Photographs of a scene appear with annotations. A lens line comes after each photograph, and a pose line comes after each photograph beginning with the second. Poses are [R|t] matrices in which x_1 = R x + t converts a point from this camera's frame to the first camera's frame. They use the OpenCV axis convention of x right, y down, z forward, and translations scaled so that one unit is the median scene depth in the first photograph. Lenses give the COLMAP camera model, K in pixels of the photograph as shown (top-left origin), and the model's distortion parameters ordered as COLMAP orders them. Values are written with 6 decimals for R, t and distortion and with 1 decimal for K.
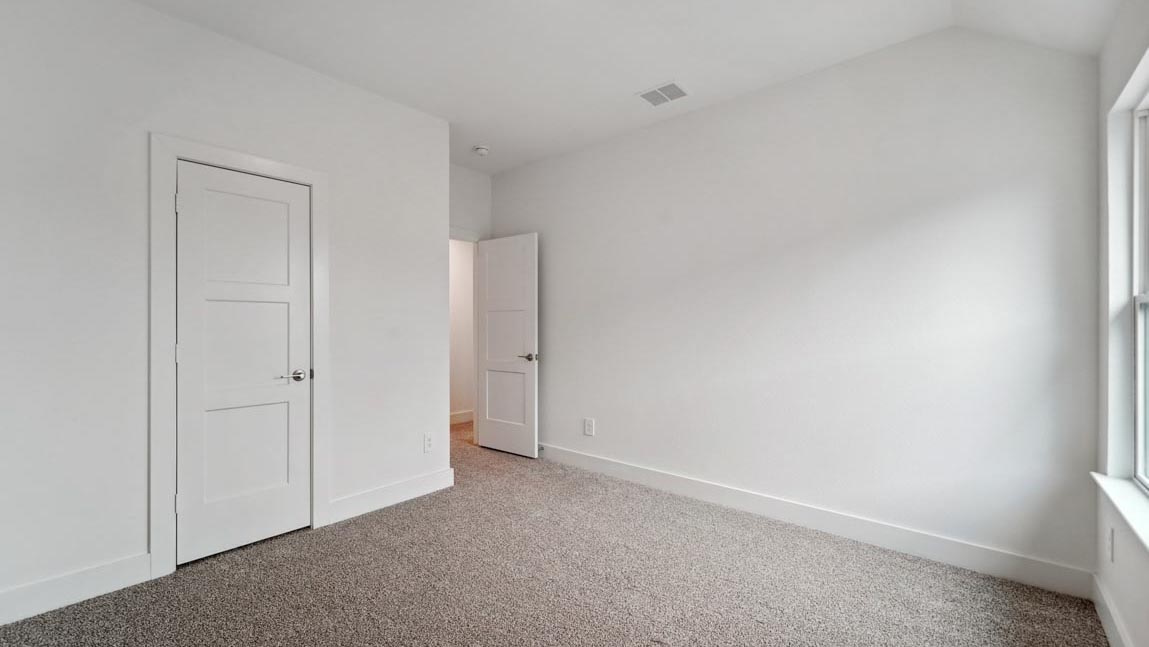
lens RADIAL K [[483.7, 0, 574.5], [0, 483.7, 323.5], [0, 0, 1]] dist [0.000206, 0.000062]
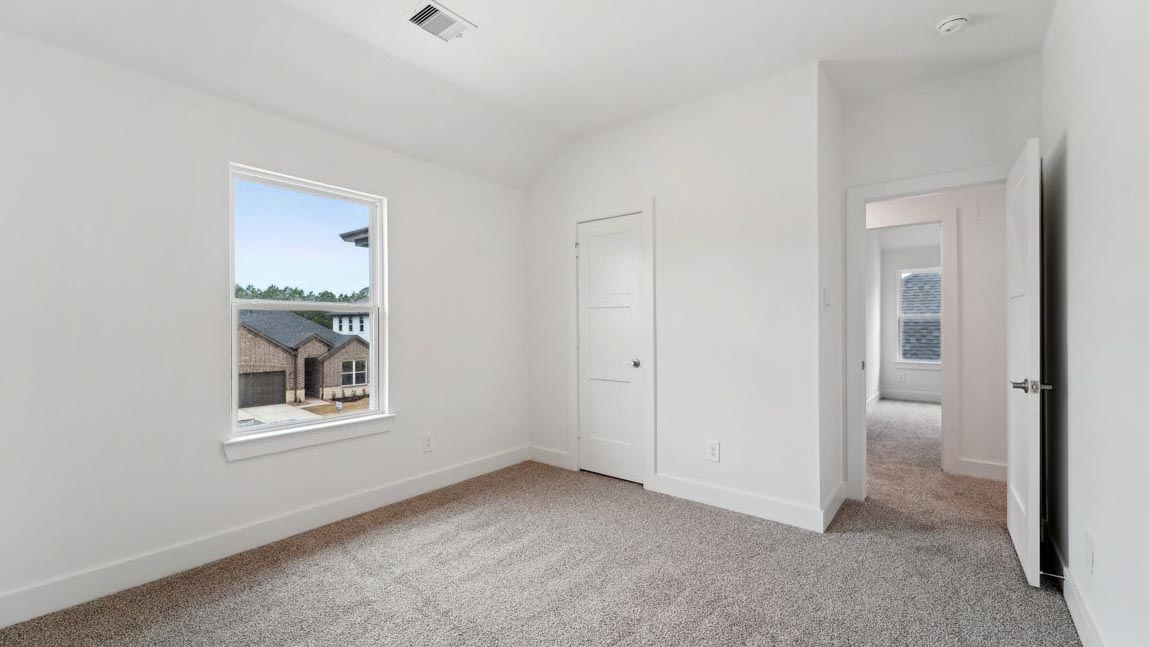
lens RADIAL K [[473.4, 0, 574.5], [0, 473.4, 323.5], [0, 0, 1]] dist [0.001584, -0.000013]
pose [[-0.005014, 0.002595, -0.999984, 0.767448], [0.000633, 0.999996, 0.002592, 0.001738], [0.999987, -0.000620, -0.005016, 0.951631]]
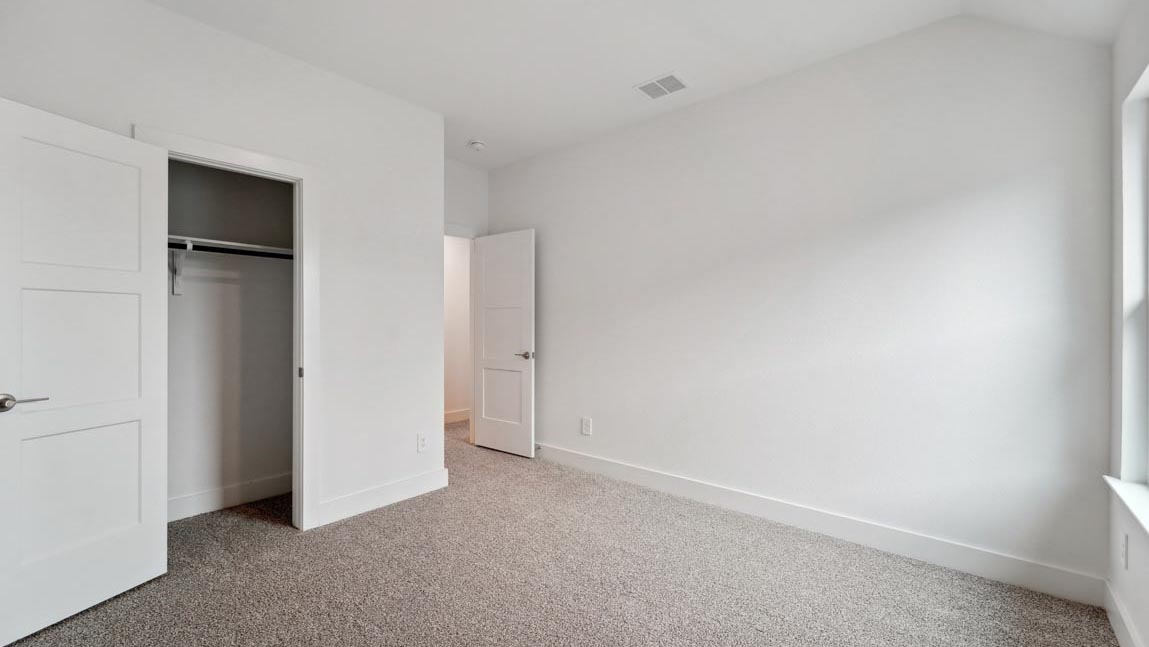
lens RADIAL K [[483.7, 0, 574.5], [0, 483.7, 323.5], [0, 0, 1]] dist [0.000206, 0.000062]
pose [[0.999997, 0.000584, -0.002198, 0.013686], [-0.000573, 0.999986, 0.005209, 0.000000], [0.002201, -0.005208, 0.999984, 0.032225]]
